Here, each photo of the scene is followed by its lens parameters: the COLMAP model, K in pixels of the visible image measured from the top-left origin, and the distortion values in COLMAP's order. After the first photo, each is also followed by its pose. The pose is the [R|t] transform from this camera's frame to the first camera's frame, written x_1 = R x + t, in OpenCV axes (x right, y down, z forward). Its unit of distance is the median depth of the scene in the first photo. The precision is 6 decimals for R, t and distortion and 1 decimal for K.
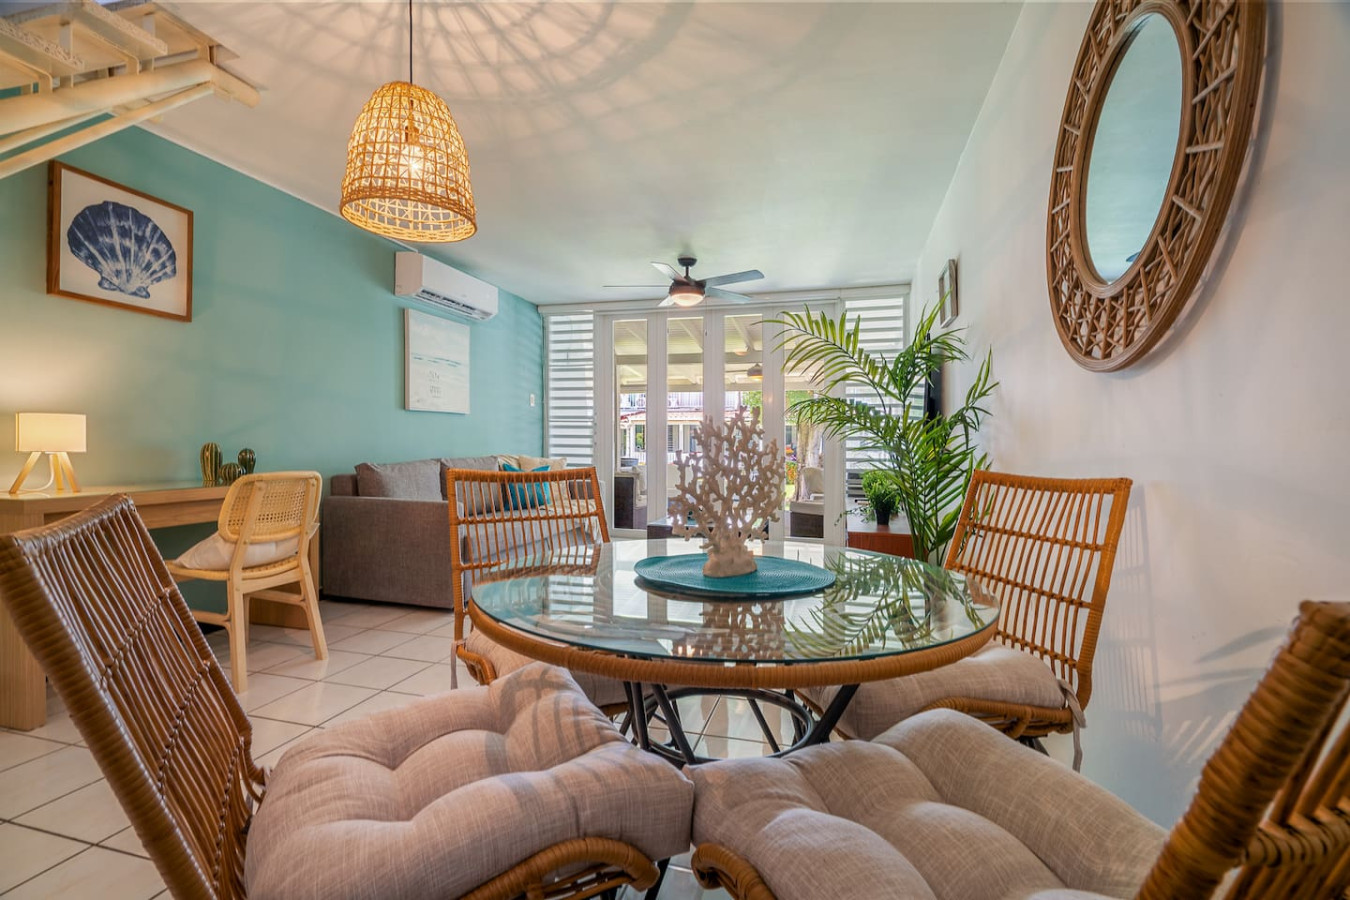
lens RADIAL K [[623.5, 0, 669.1], [0, 623.5, 449.7], [0, 0, 1]] dist [-0.001631, -0.000393]
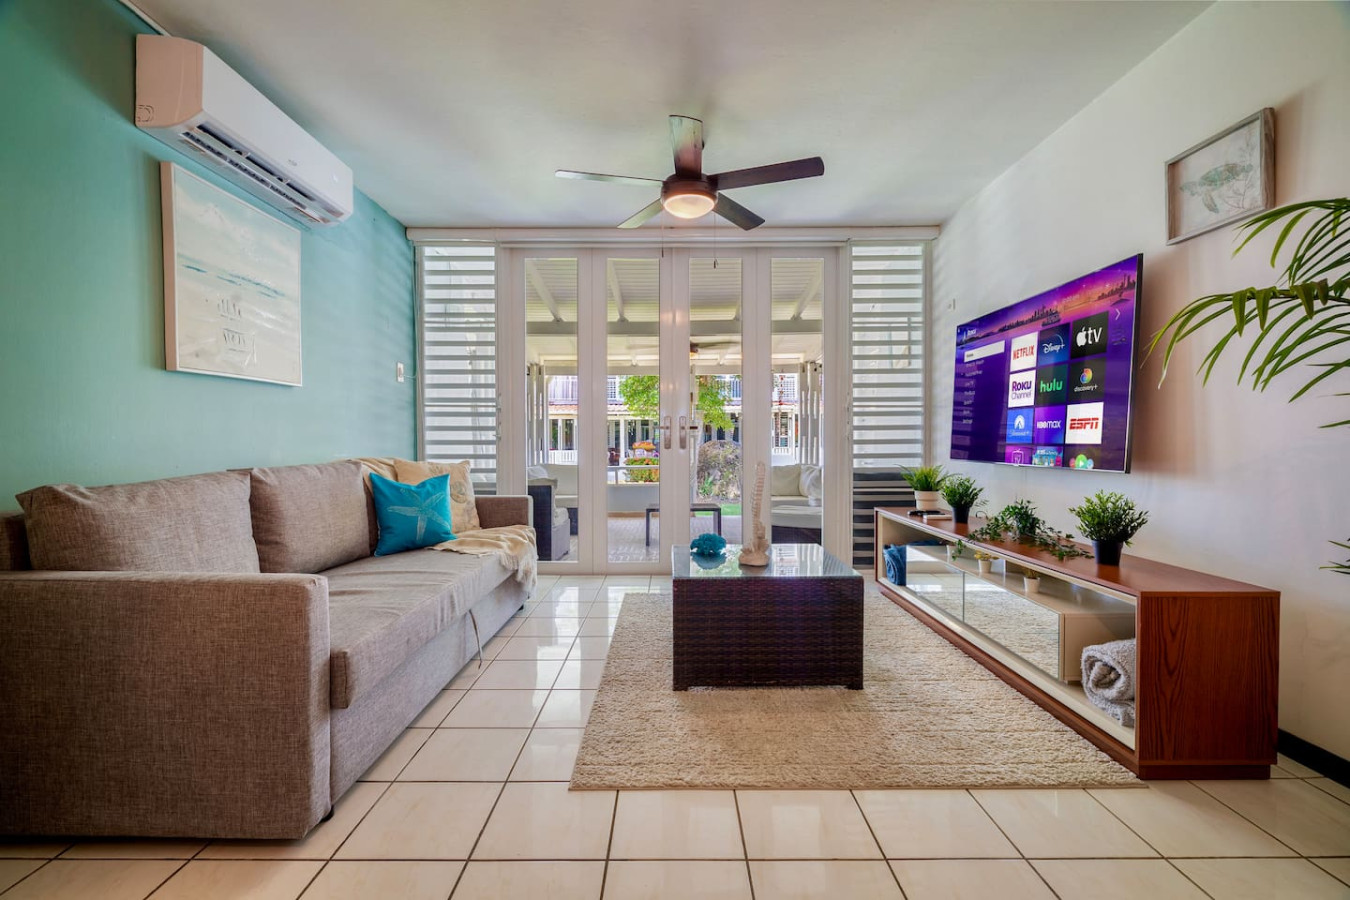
lens RADIAL K [[623.5, 0, 669.1], [0, 623.5, 449.7], [0, 0, 1]] dist [-0.001631, -0.000393]
pose [[0.964111, -0.015418, 0.265053, -0.164191], [0.014059, 0.999877, 0.007021, 0.000165], [-0.265129, -0.003042, 0.964208, 0.402090]]
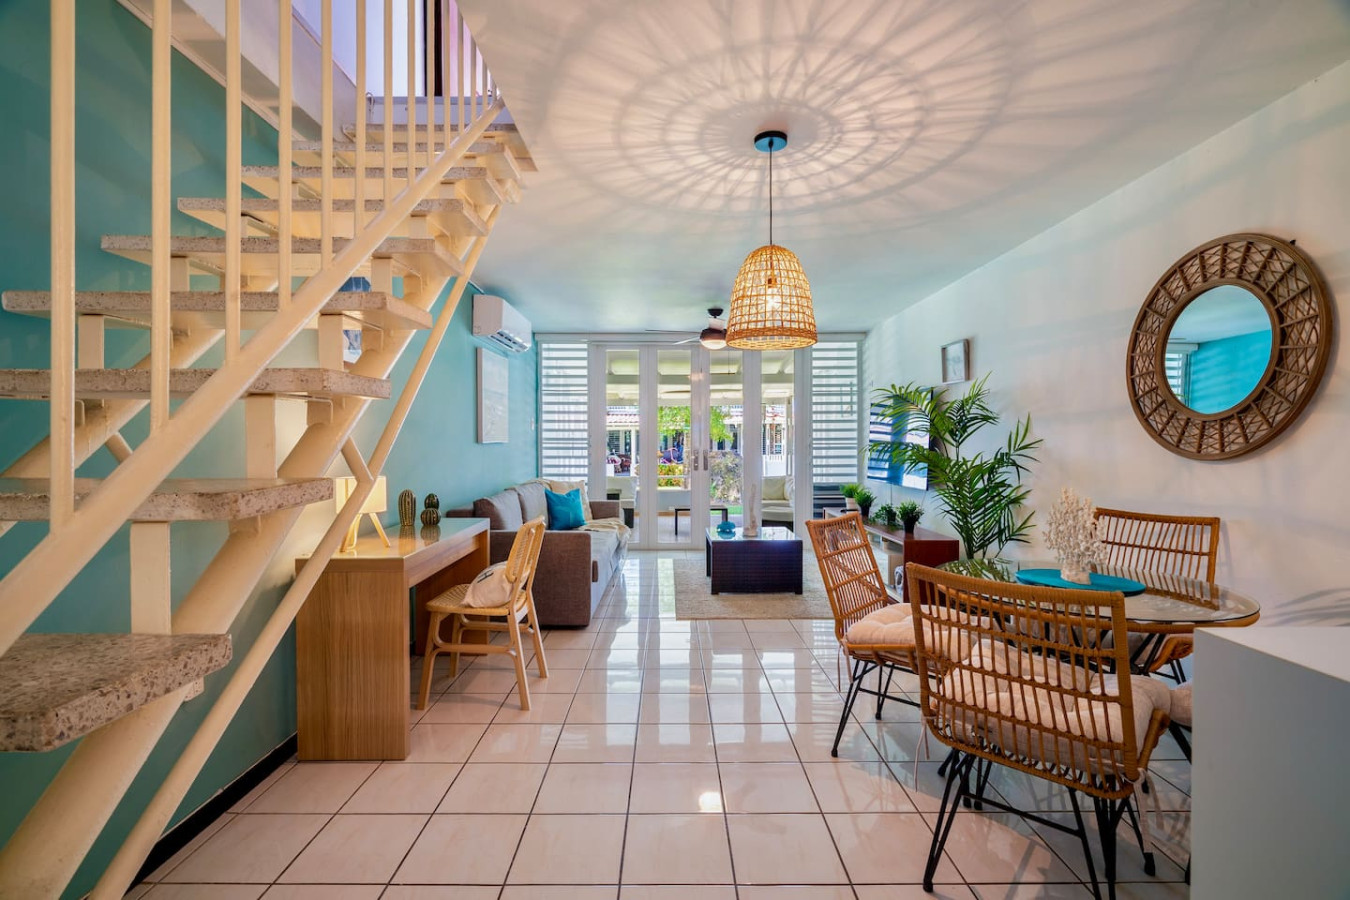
lens RADIAL K [[626.5, 0, 674.4], [0, 626.5, 453.9], [0, 0, 1]] dist [-0.002529, -0.000459]
pose [[0.960553, -0.015006, 0.277692, -0.378425], [0.012148, 0.999854, 0.012013, -0.051929], [-0.277832, -0.008165, 0.960595, -0.105333]]
